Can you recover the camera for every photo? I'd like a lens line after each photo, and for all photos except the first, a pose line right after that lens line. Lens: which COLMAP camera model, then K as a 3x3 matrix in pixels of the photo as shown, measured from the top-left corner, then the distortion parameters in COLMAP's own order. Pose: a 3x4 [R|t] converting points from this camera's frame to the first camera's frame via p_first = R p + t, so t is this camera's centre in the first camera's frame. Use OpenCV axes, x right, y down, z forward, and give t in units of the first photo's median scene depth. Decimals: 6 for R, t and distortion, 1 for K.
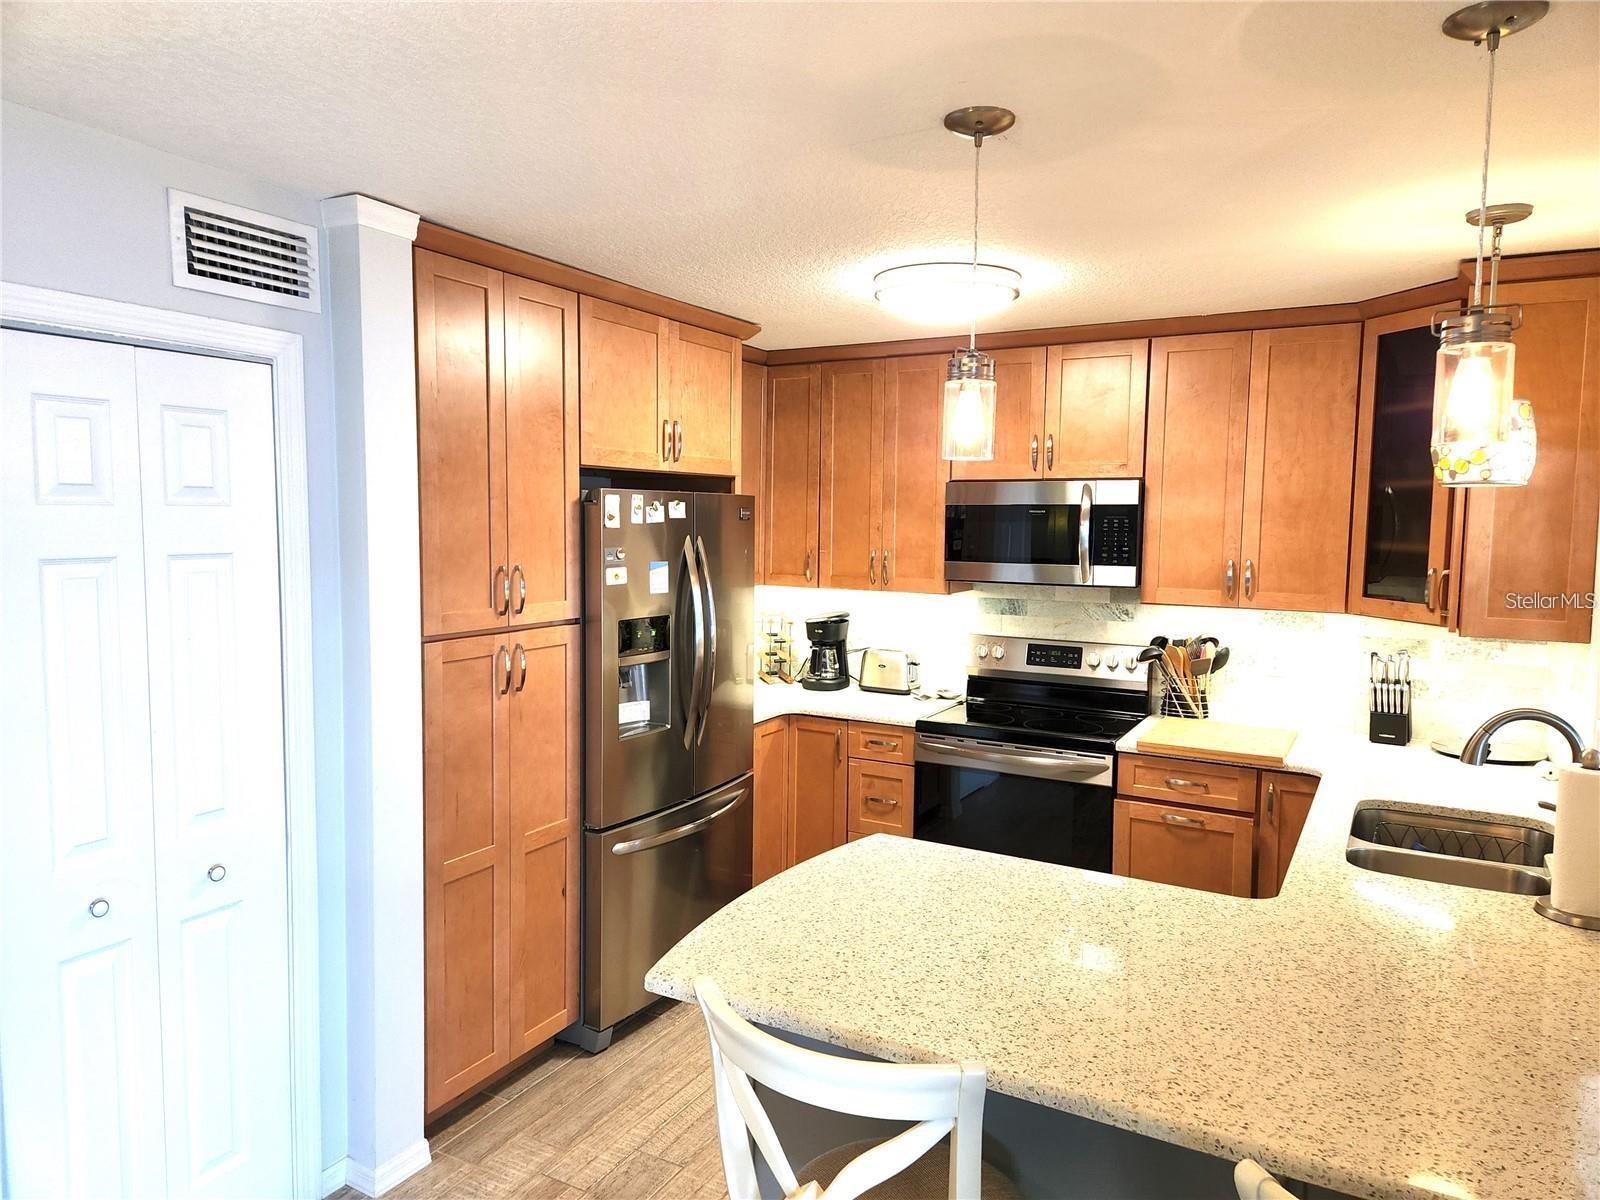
lens RADIAL K [[1080.1, 0, 768.8], [0, 1080.1, 601.8], [0, 0, 1]] dist [0.063975, -0.032598]
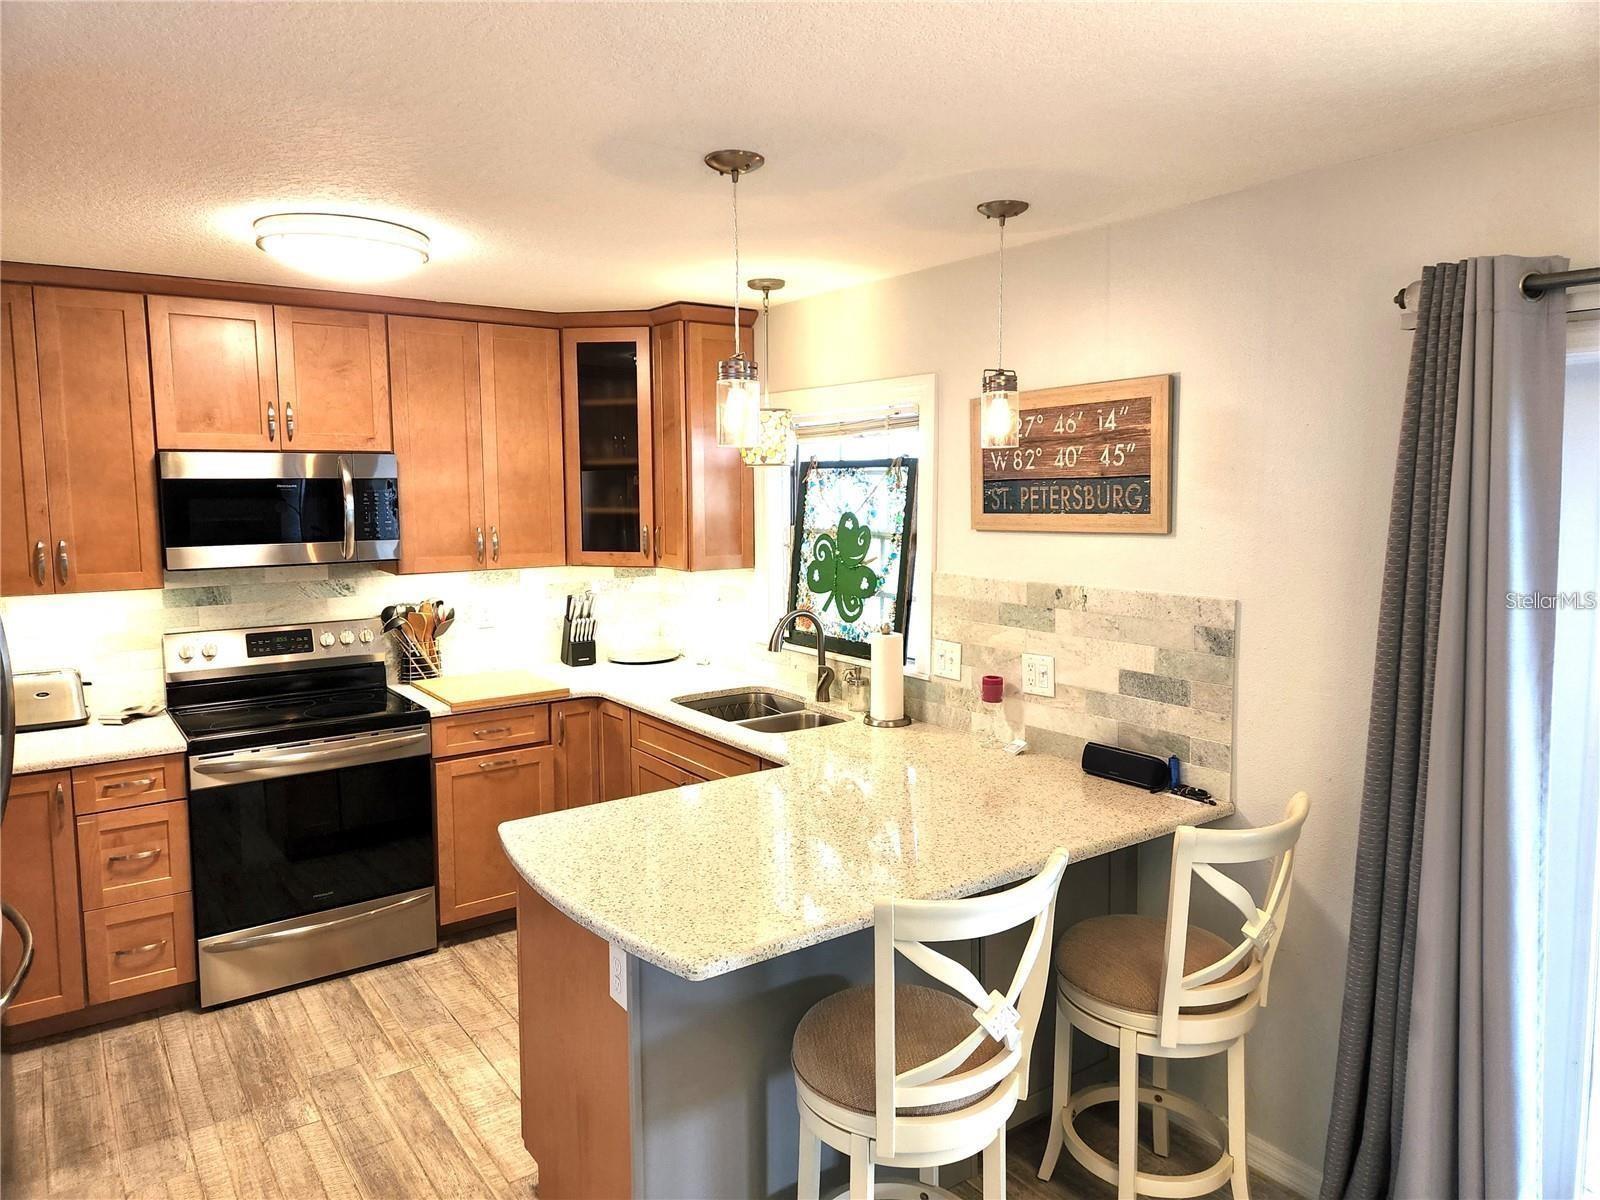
lens RADIAL K [[1080.1, 0, 802.6], [0, 1080.1, 589.3], [0, 0, 1]] dist [0.063975, -0.032598]
pose [[0.404230, -0.104298, 0.908691, -0.443498], [0.088487, 0.993277, 0.074643, -0.028378], [-0.910367, 0.050235, 0.410741, 0.238124]]
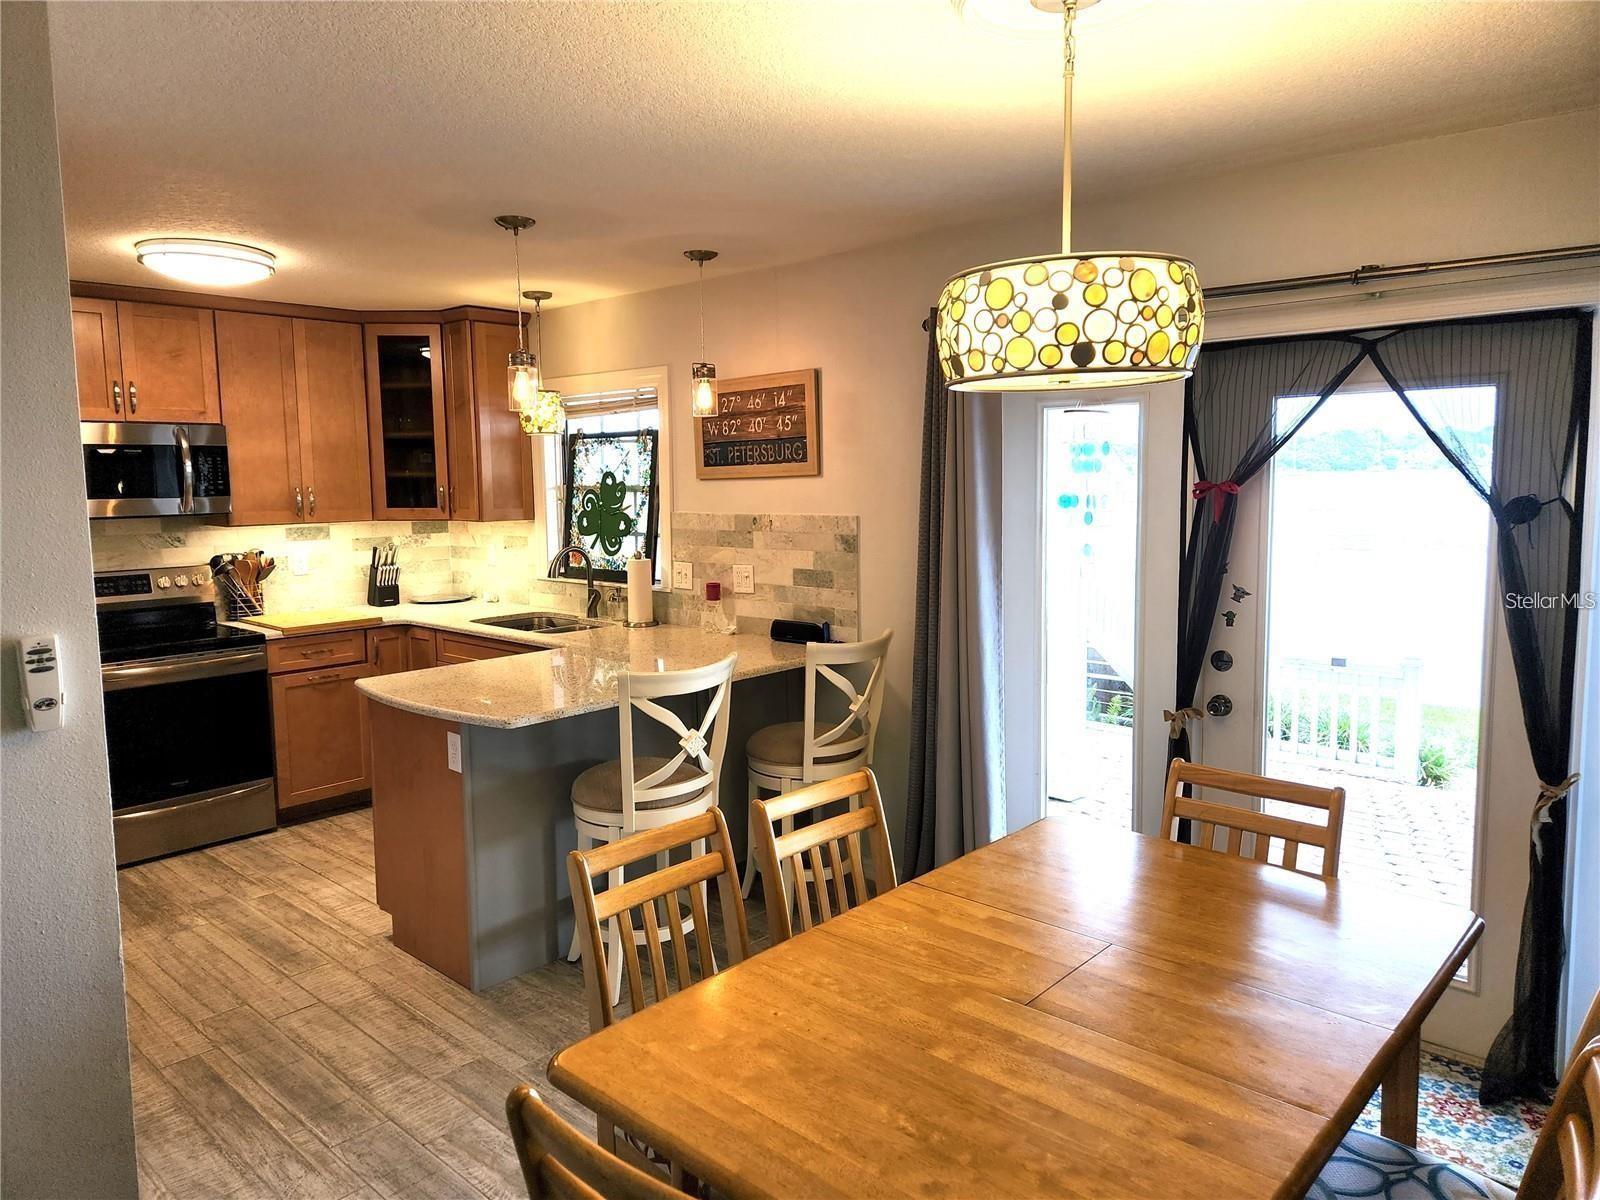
lens RADIAL K [[1080.1, 0, 791.7], [0, 1080.1, 591.1], [0, 0, 1]] dist [0.063975, -0.032598]
pose [[0.219393, -0.119166, 0.968332, -0.739951], [0.098584, 0.990140, 0.099513, 0.013410], [-0.970643, 0.073630, 0.228978, 0.104731]]
